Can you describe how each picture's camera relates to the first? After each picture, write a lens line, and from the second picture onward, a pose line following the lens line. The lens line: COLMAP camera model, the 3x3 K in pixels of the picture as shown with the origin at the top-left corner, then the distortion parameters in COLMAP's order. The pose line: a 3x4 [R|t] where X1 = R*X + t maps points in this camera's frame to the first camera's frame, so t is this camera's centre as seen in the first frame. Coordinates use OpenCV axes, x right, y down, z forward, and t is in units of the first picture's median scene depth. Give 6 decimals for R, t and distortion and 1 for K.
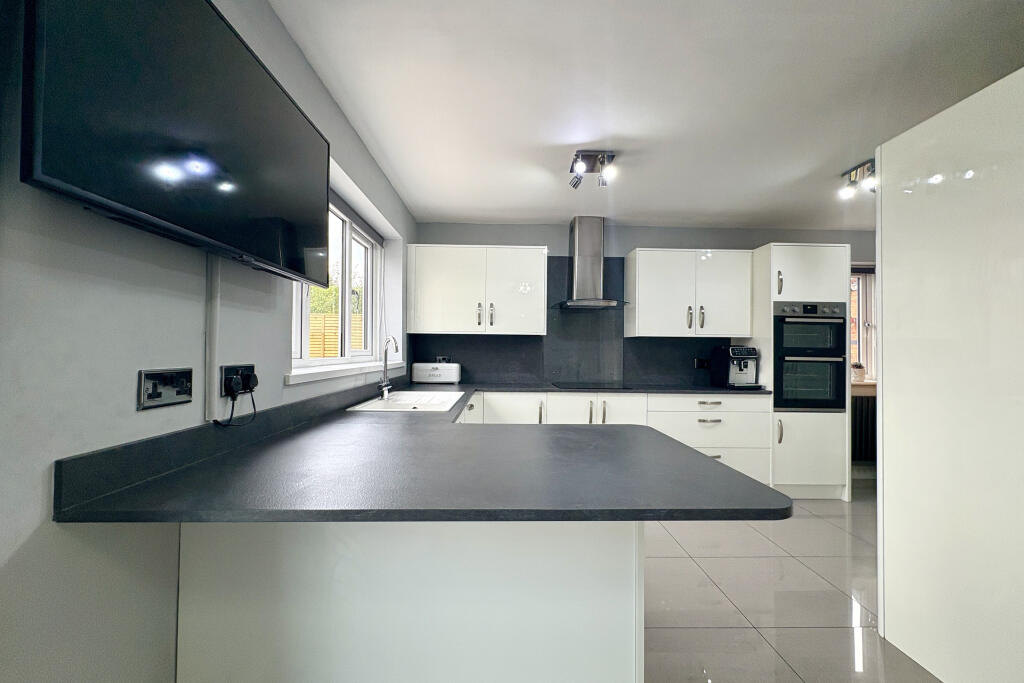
lens RADIAL K [[407.6, 0, 512.9], [0, 407.6, 343.0], [0, 0, 1]] dist [-0.000598, 0.000293]
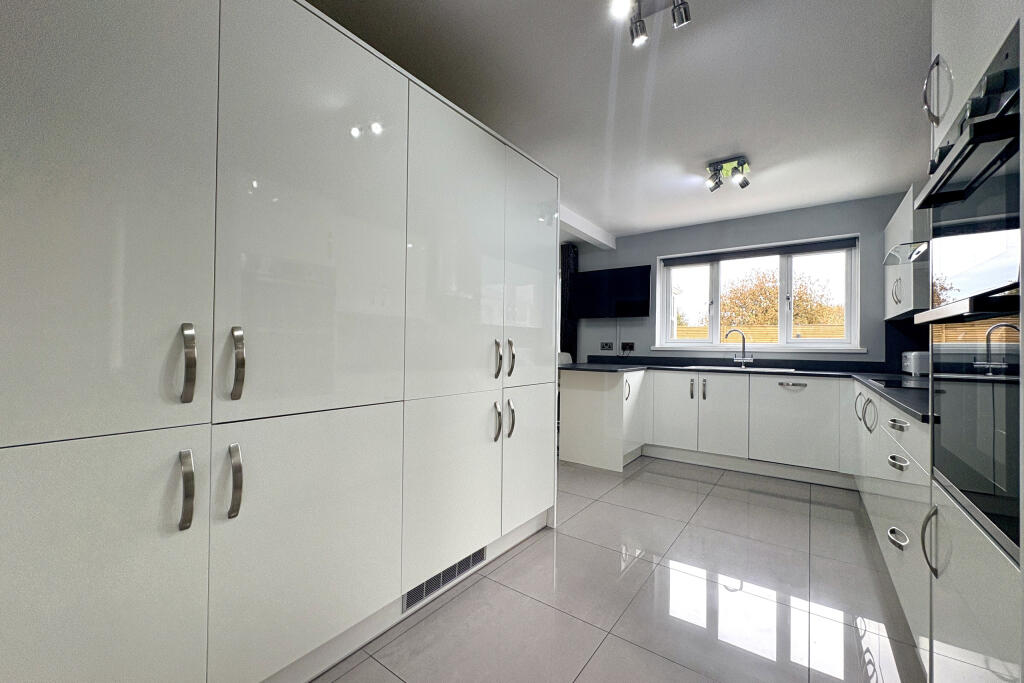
lens RADIAL K [[407.6, 0, 513.6], [0, 407.6, 341.6], [0, 0, 1]] dist [-0.000598, 0.000293]
pose [[-0.617502, -0.019663, -0.786323, 3.024677], [-0.003551, 0.999747, -0.022211, 0.136743], [0.786561, -0.010923, -0.617416, 2.575048]]
